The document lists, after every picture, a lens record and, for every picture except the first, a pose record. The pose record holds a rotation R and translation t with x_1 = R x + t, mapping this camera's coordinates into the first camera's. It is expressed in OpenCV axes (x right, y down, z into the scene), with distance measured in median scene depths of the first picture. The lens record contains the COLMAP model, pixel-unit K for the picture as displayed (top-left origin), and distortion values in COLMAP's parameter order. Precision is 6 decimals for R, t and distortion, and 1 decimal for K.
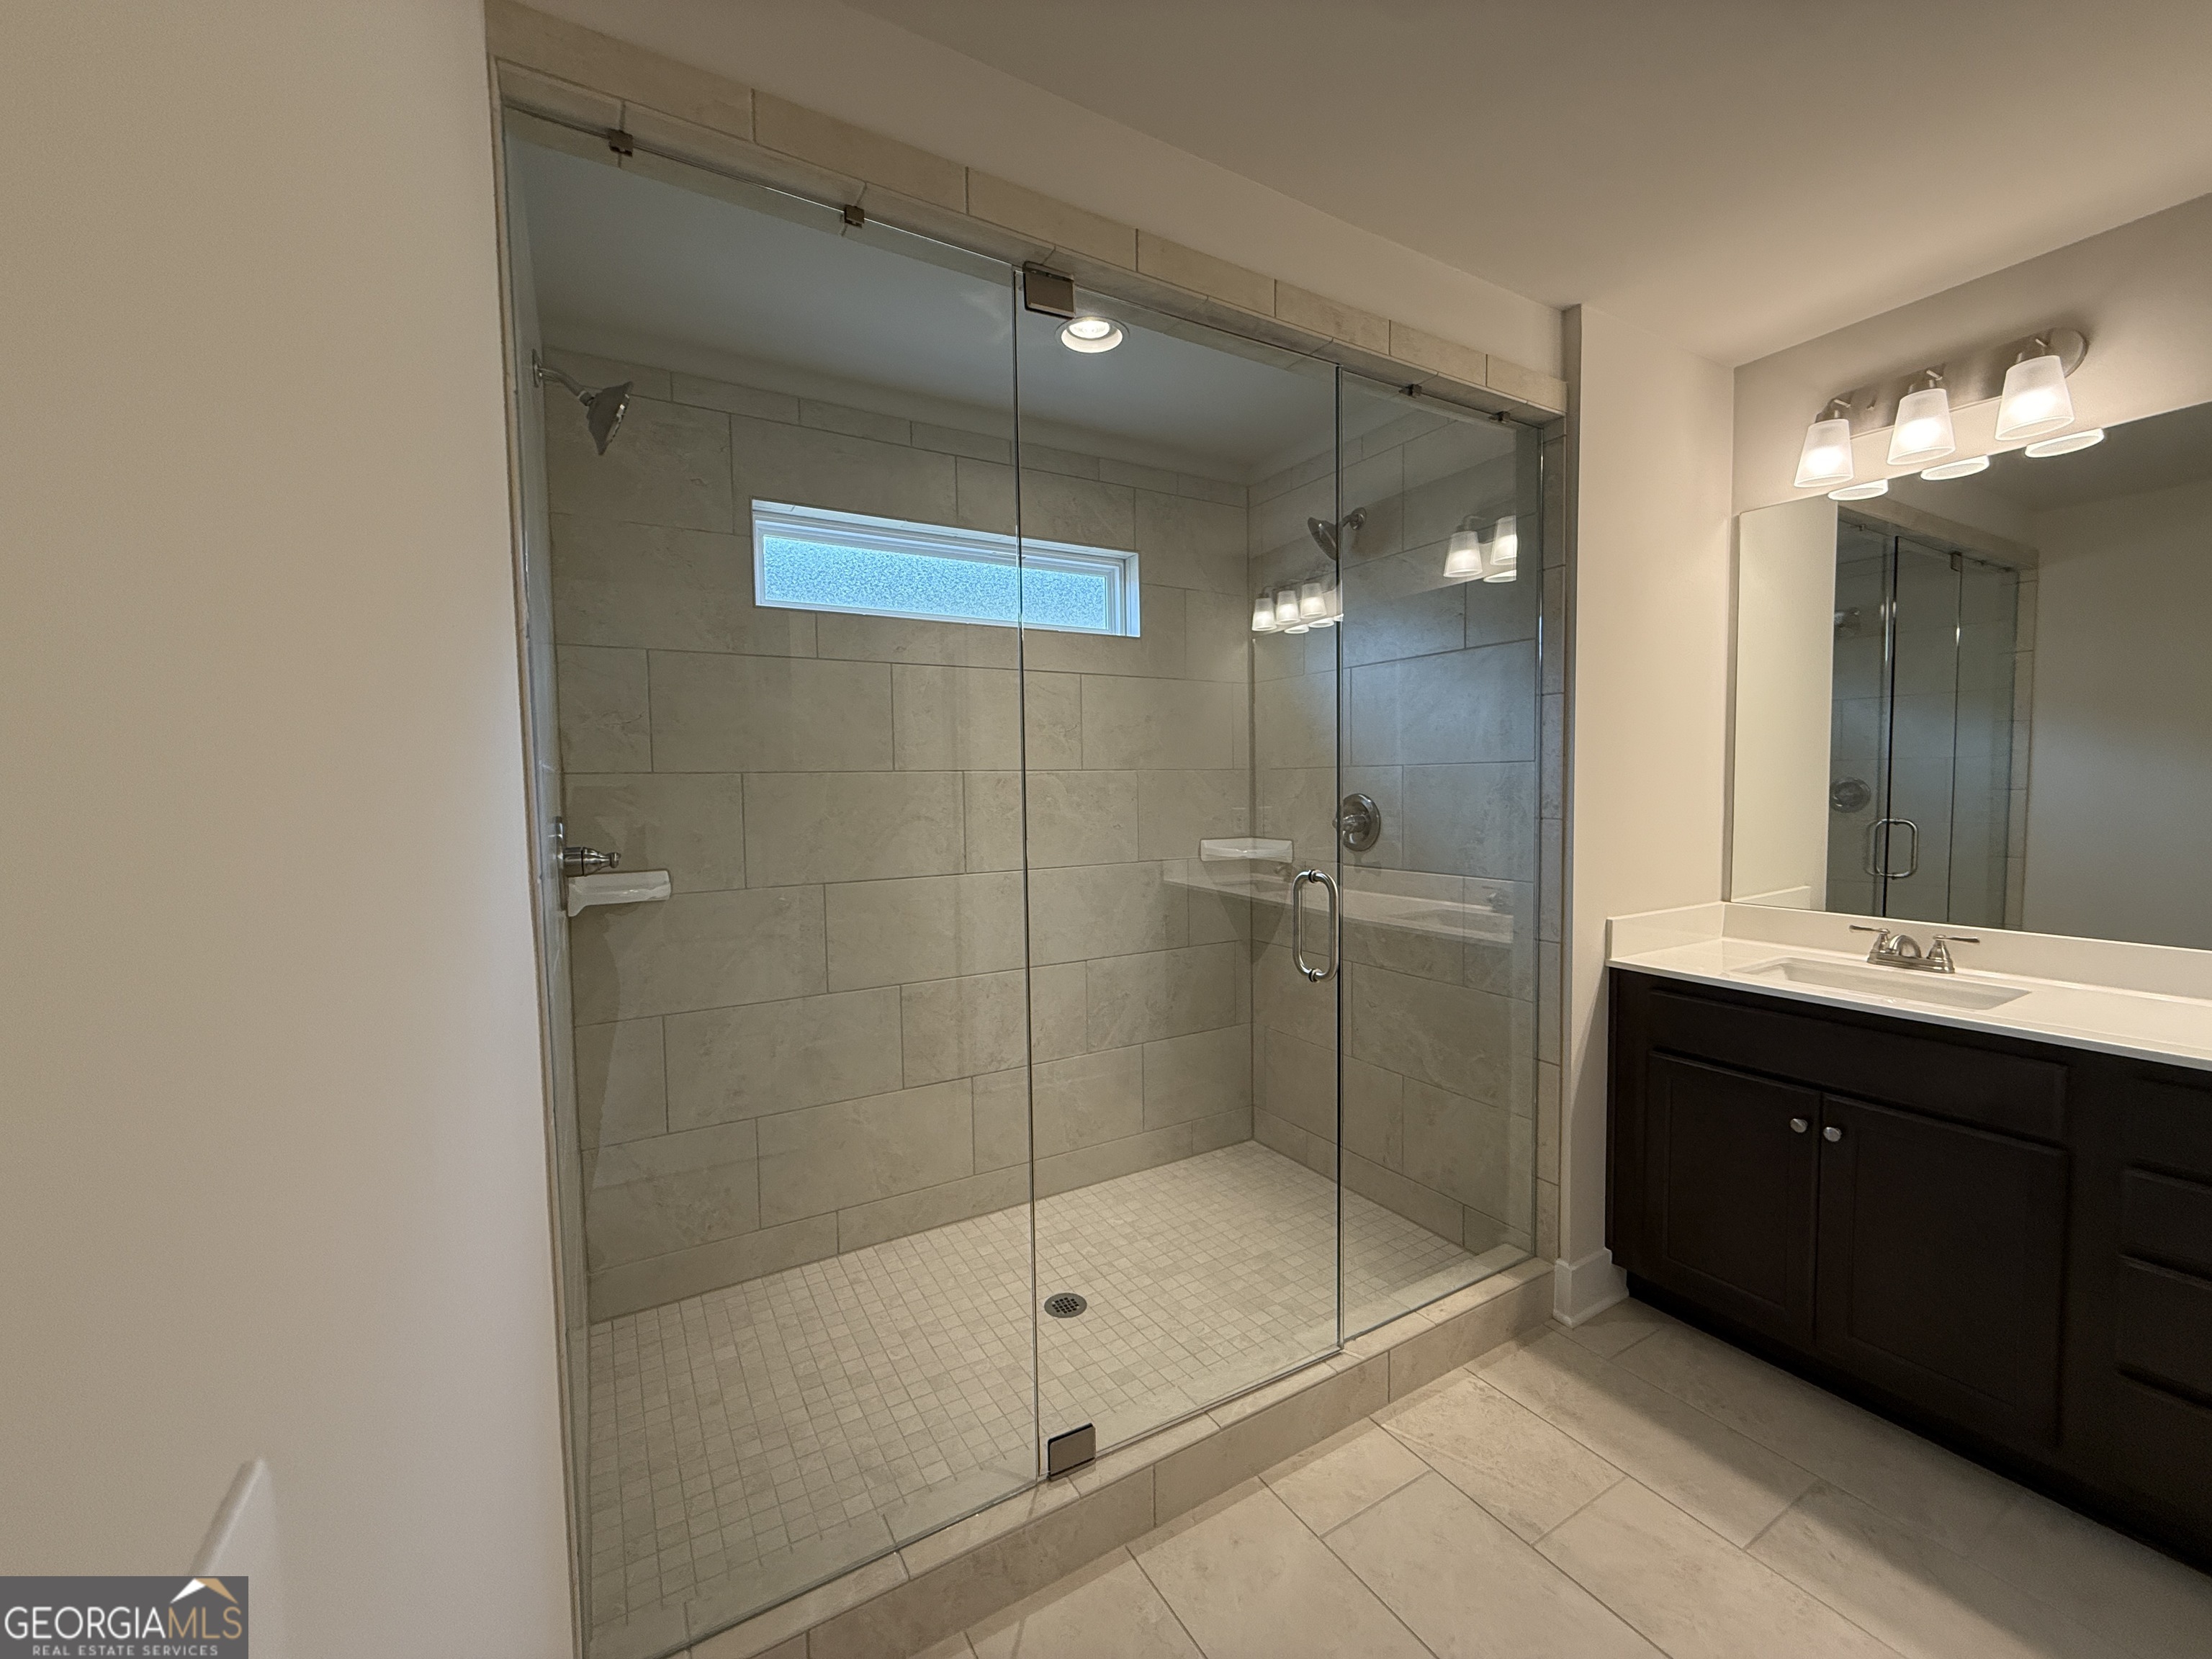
lens RADIAL K [[878.1, 0, 1106.5], [0, 878.1, 830.7], [0, 0, 1]] dist [0.001641, 0.000045]
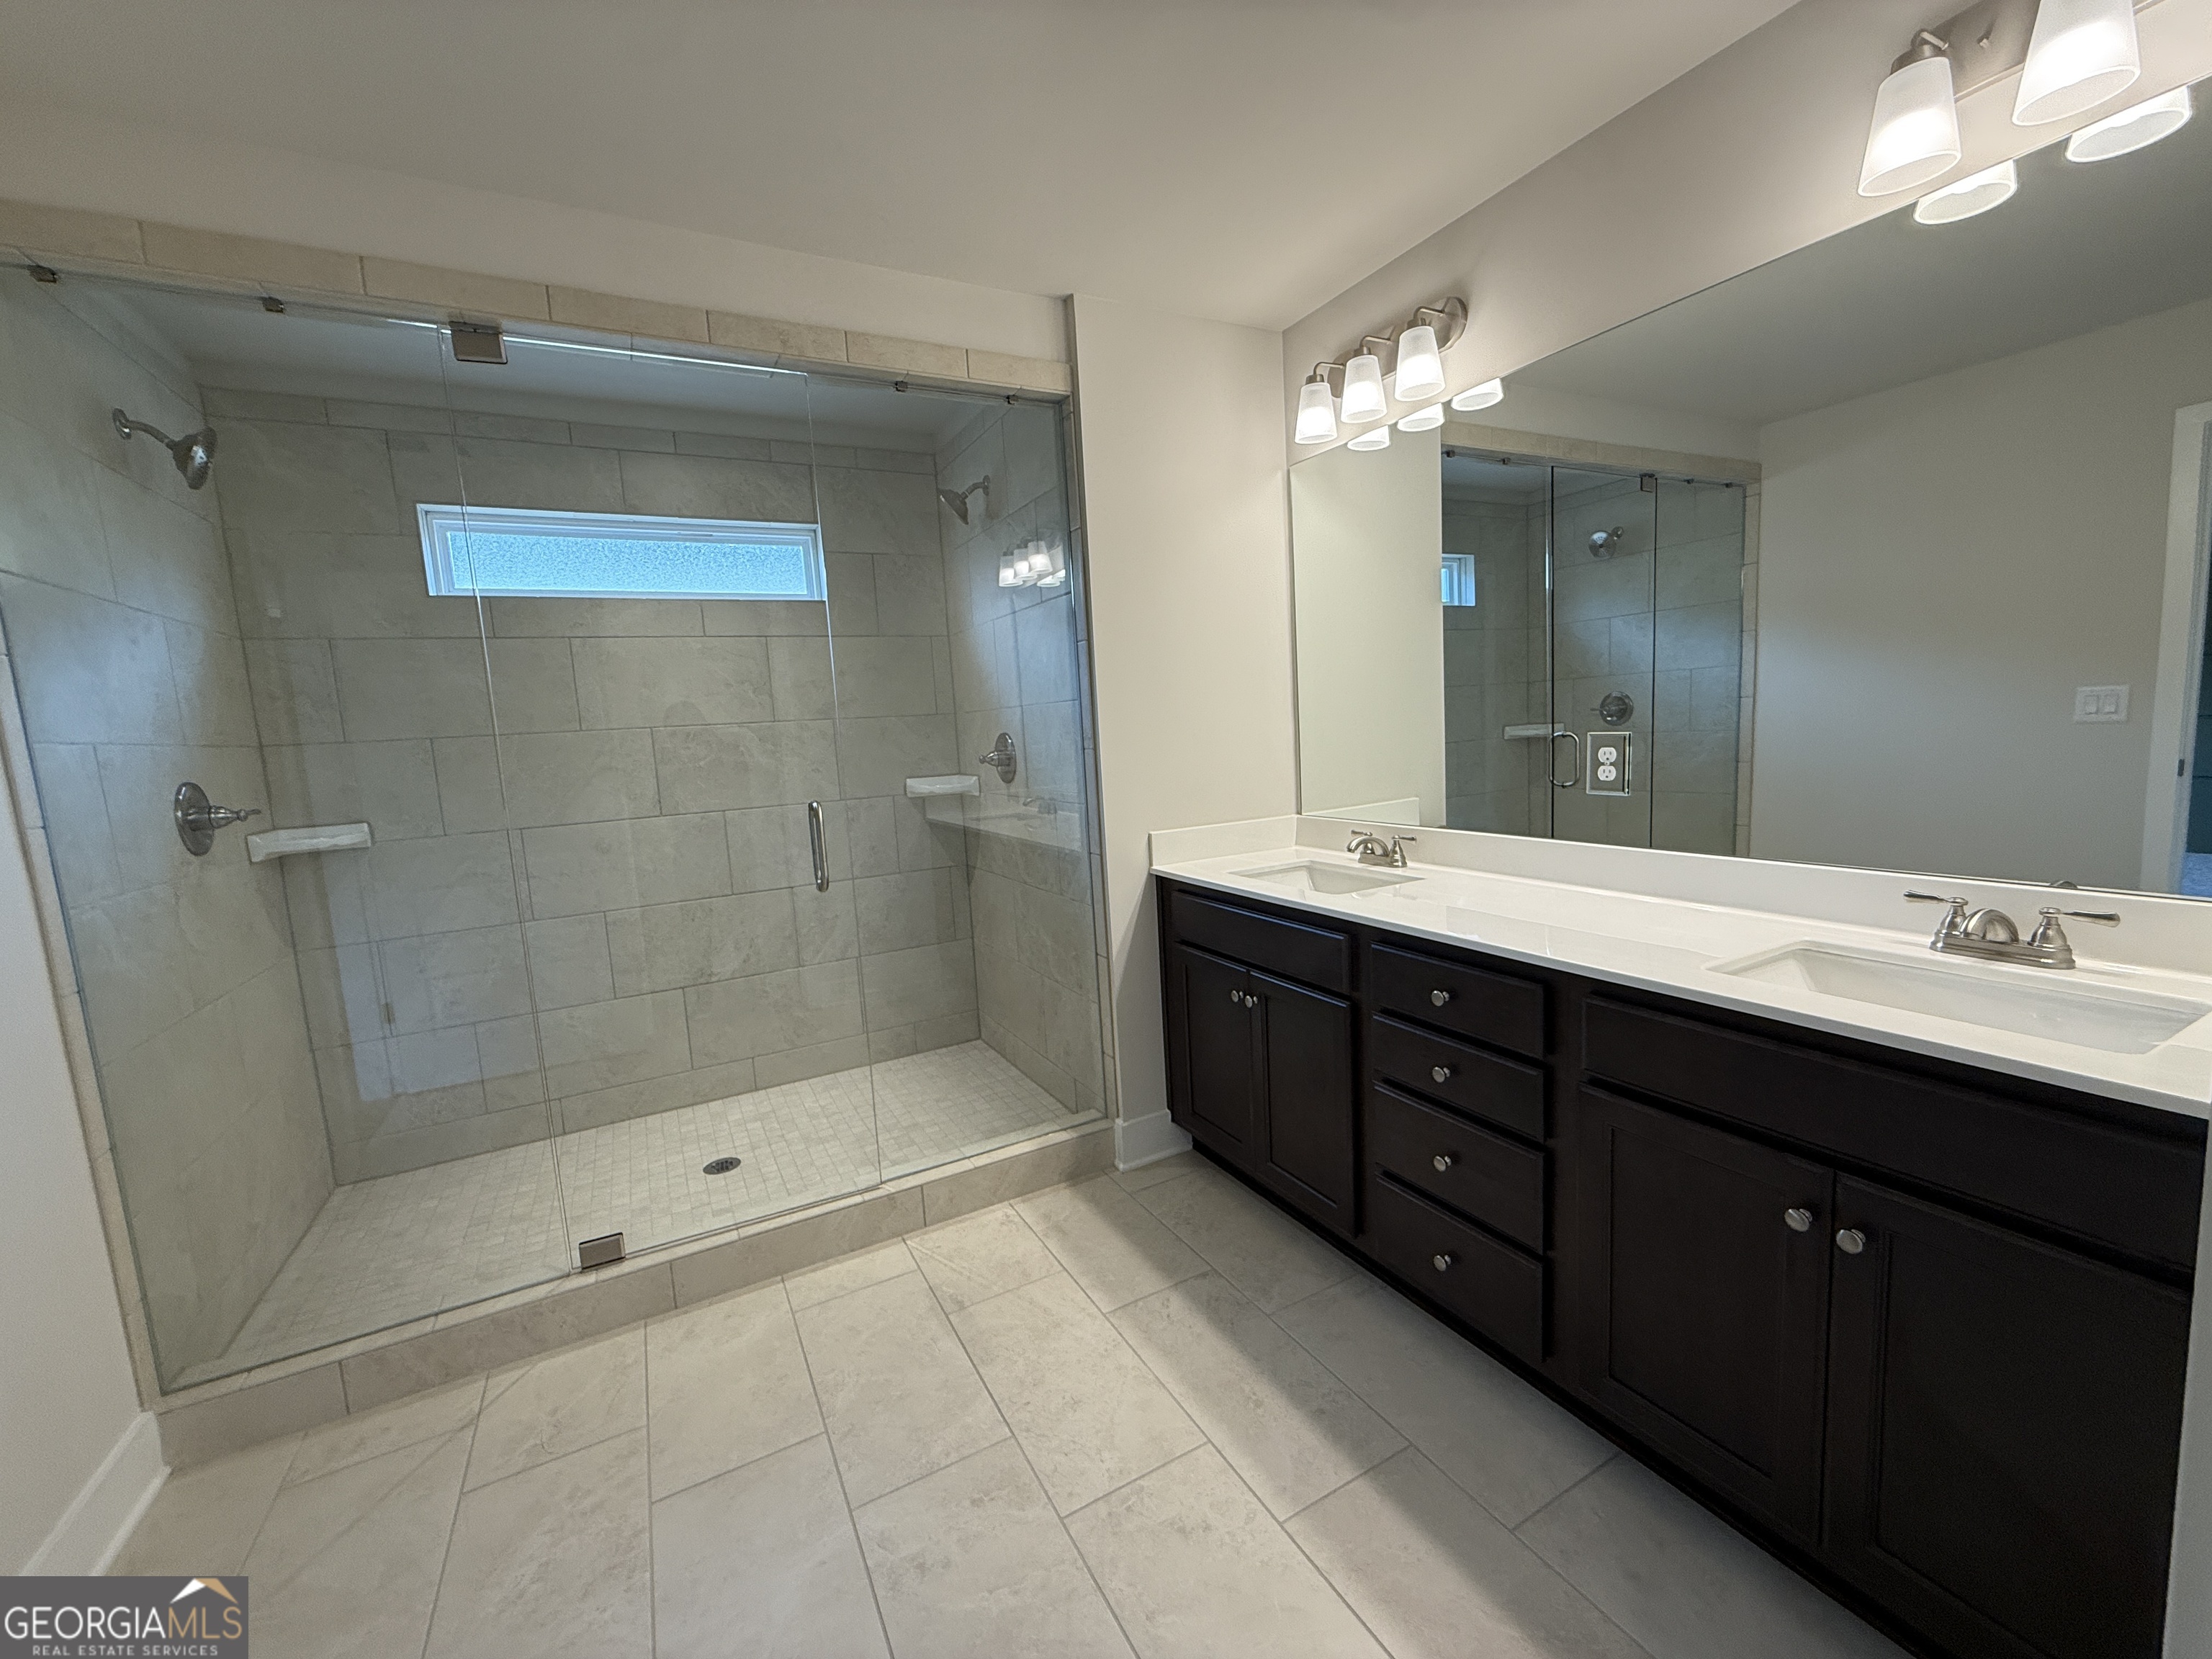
lens RADIAL K [[878.1, 0, 1102.6], [0, 878.1, 830.9], [0, 0, 1]] dist [0.001641, 0.000045]
pose [[0.998324, -0.038715, -0.043021, 0.540717], [0.041559, 0.996867, 0.067301, 0.016140], [0.040281, -0.068976, 0.996805, -0.159709]]
